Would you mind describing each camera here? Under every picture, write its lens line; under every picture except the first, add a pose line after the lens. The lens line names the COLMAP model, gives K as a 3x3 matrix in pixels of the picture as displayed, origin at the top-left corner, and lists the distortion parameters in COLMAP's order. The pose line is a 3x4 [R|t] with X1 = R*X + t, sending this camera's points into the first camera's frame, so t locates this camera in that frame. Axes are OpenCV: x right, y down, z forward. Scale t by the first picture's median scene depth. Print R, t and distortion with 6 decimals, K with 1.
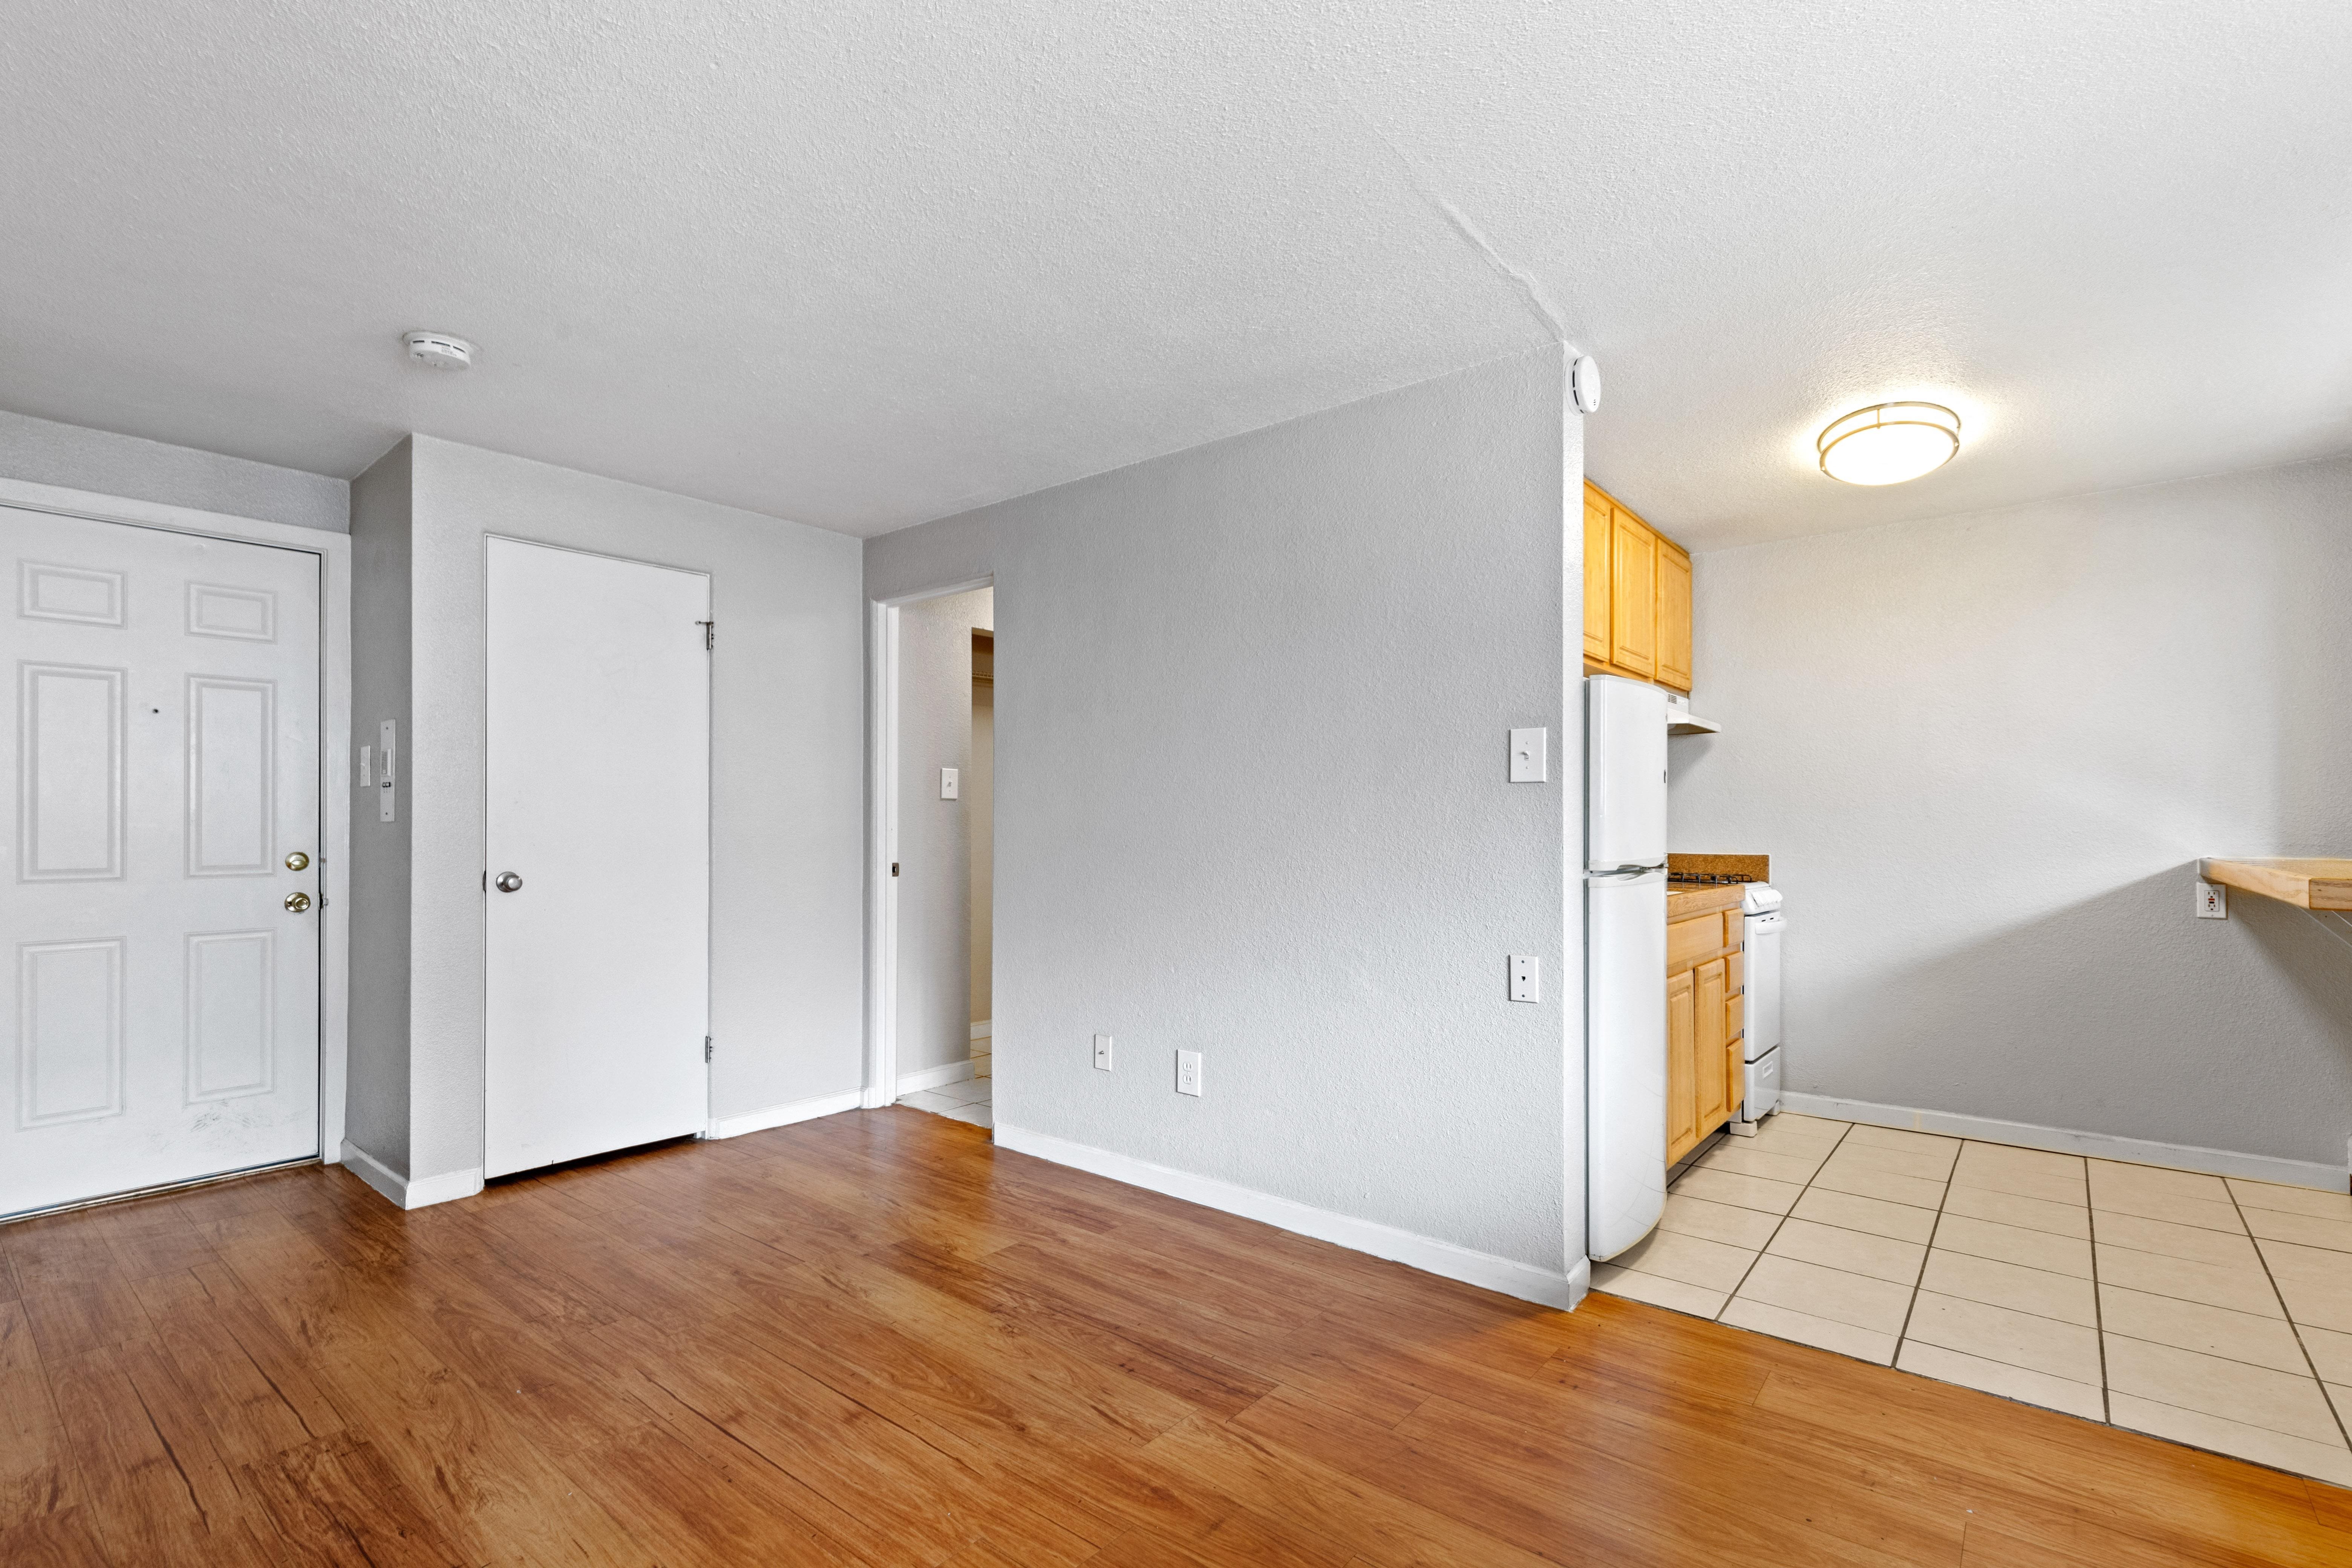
lens RADIAL K [[1083.9, 0, 1163.8], [0, 1083.9, 818.8], [0, 0, 1]] dist [0.009611, -0.002443]
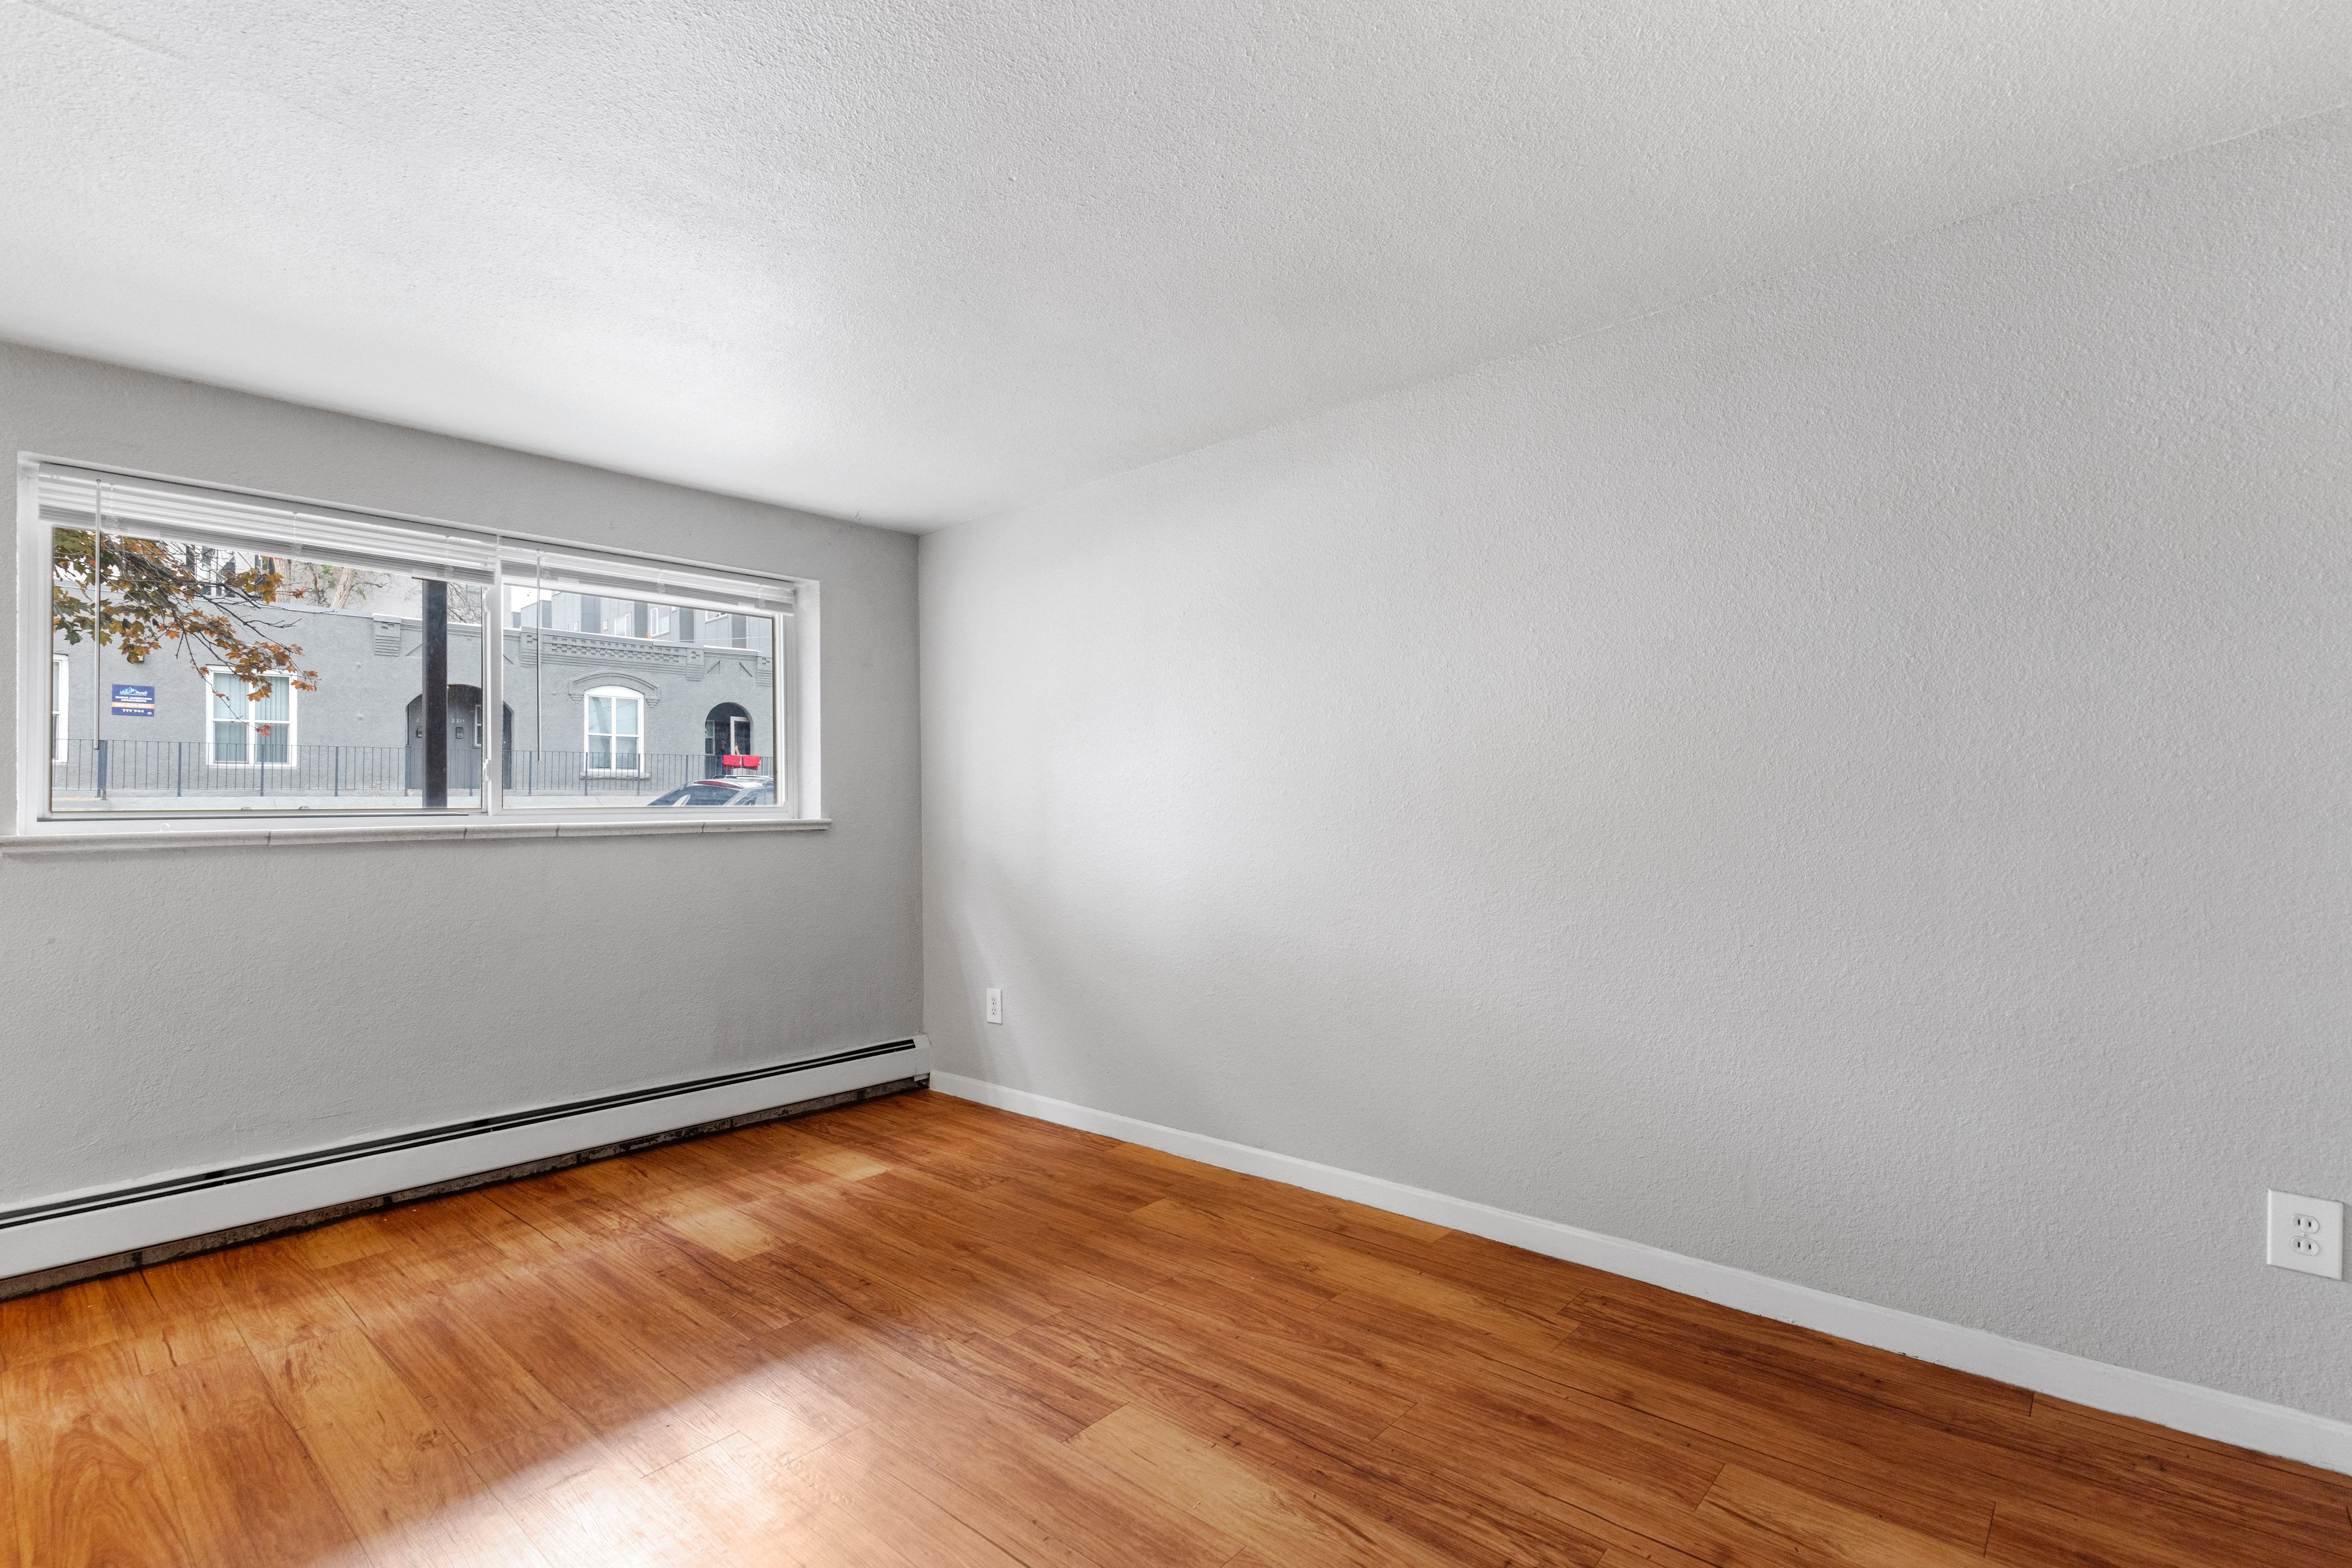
lens RADIAL K [[1083.9, 0, 1178.4], [0, 1083.9, 757.7], [0, 0, 1]] dist [0.009611, -0.002443]
pose [[-0.999468, 0.011704, 0.030434, -0.316527], [0.009957, 0.998328, -0.056942, 0.008109], [-0.031050, -0.056609, -0.997914, 1.112117]]
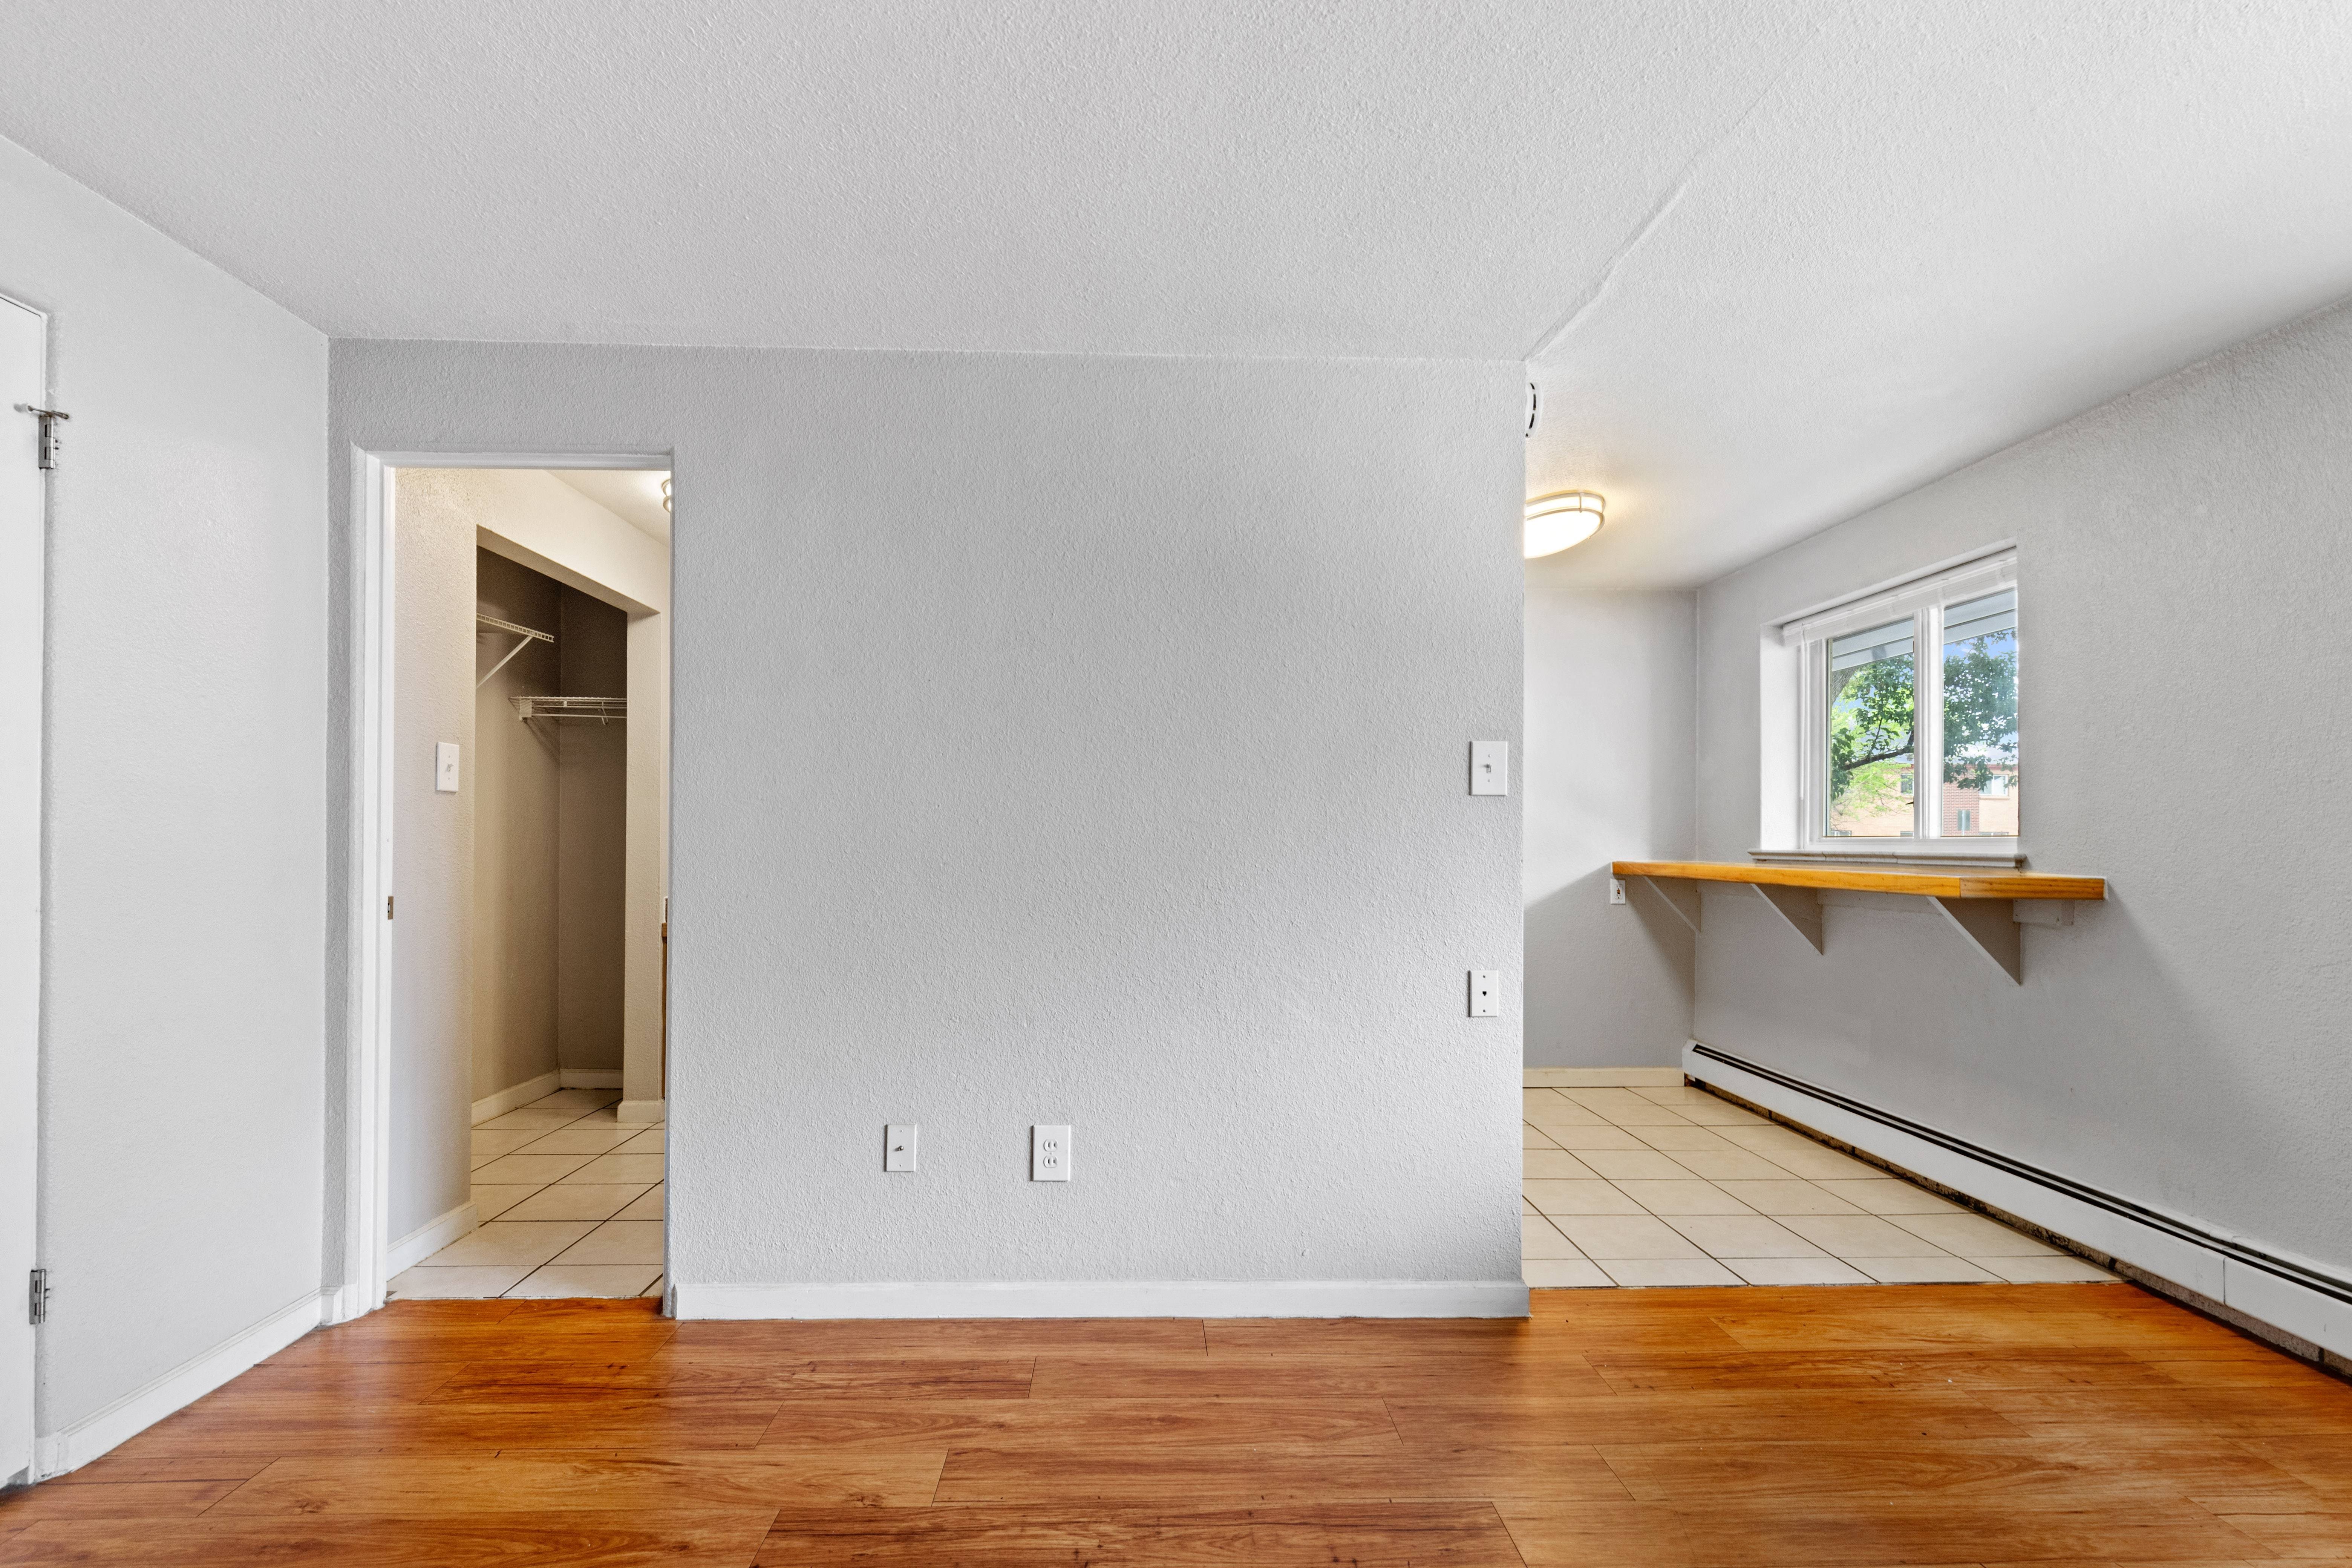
lens RADIAL K [[1083.9, 0, 1171.3], [0, 1083.9, 831.4], [0, 0, 1]] dist [0.009611, -0.002443]
pose [[0.748808, 0.006142, 0.662758, -0.433232], [-0.009532, 0.999953, 0.001502, -0.000108], [-0.662718, -0.007442, 0.748832, 0.358648]]
